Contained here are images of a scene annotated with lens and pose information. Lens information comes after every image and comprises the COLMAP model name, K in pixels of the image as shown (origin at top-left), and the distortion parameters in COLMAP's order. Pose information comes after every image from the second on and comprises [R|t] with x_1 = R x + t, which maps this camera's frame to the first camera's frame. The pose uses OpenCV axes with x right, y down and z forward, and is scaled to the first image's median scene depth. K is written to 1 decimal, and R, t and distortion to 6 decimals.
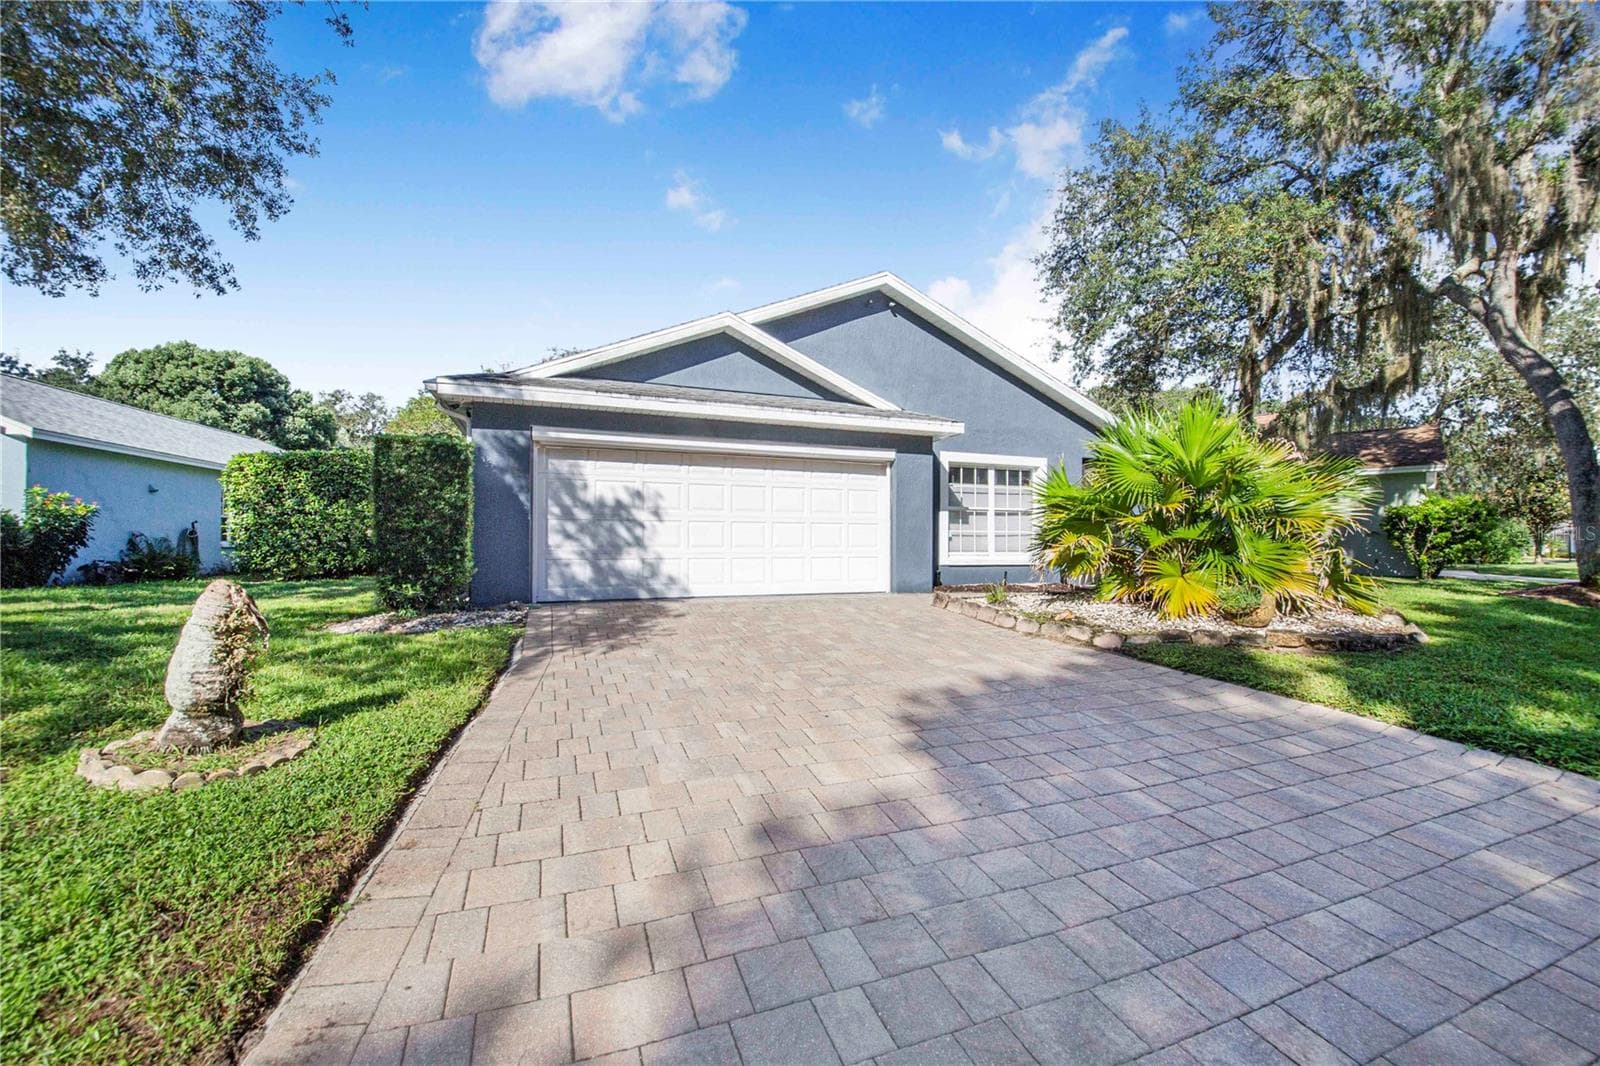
lens RADIAL K [[705.9, 0, 800.0], [0, 705.9, 533.0], [0, 0, 1]] dist [0.018954, -0.000083]
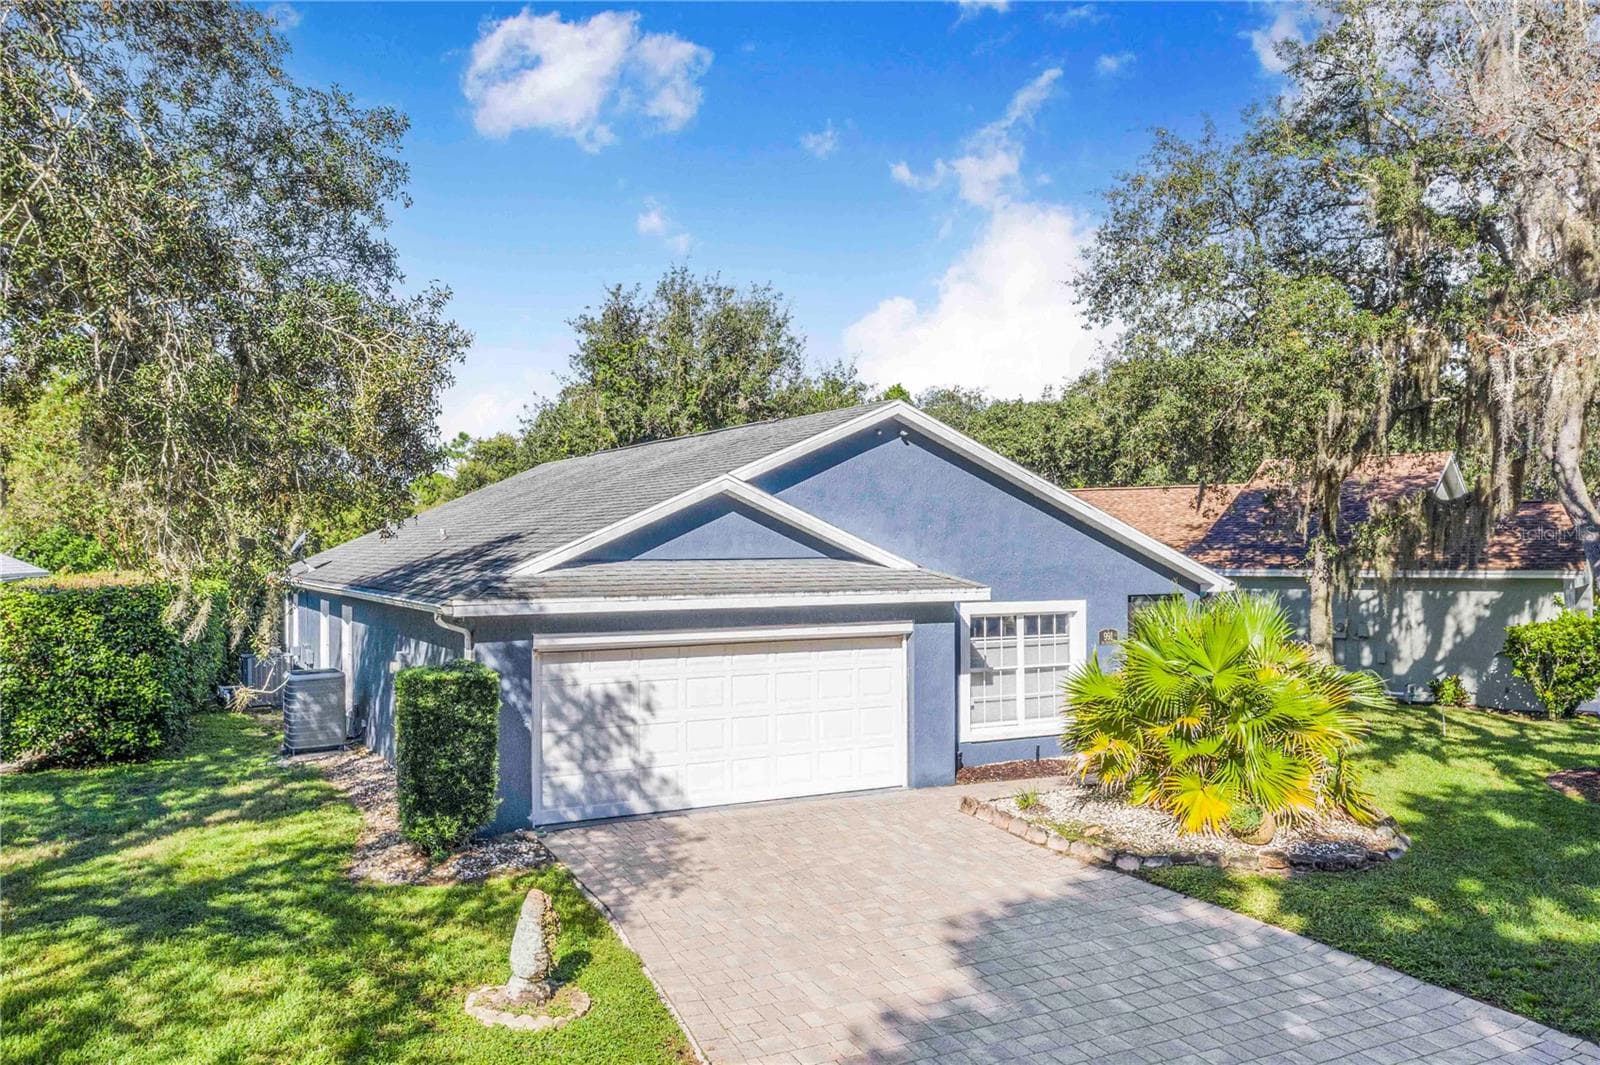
lens RADIAL K [[1276.8, 0, 803.1], [0, 1276.8, 552.7], [0, 0, 1]] dist [-0.028888, 0.126692]
pose [[0.995047, -0.004389, 0.099313, -0.148020], [0.005043, 0.999967, -0.006343, -0.182499], [-0.099282, 0.006812, 0.995036, -0.523624]]
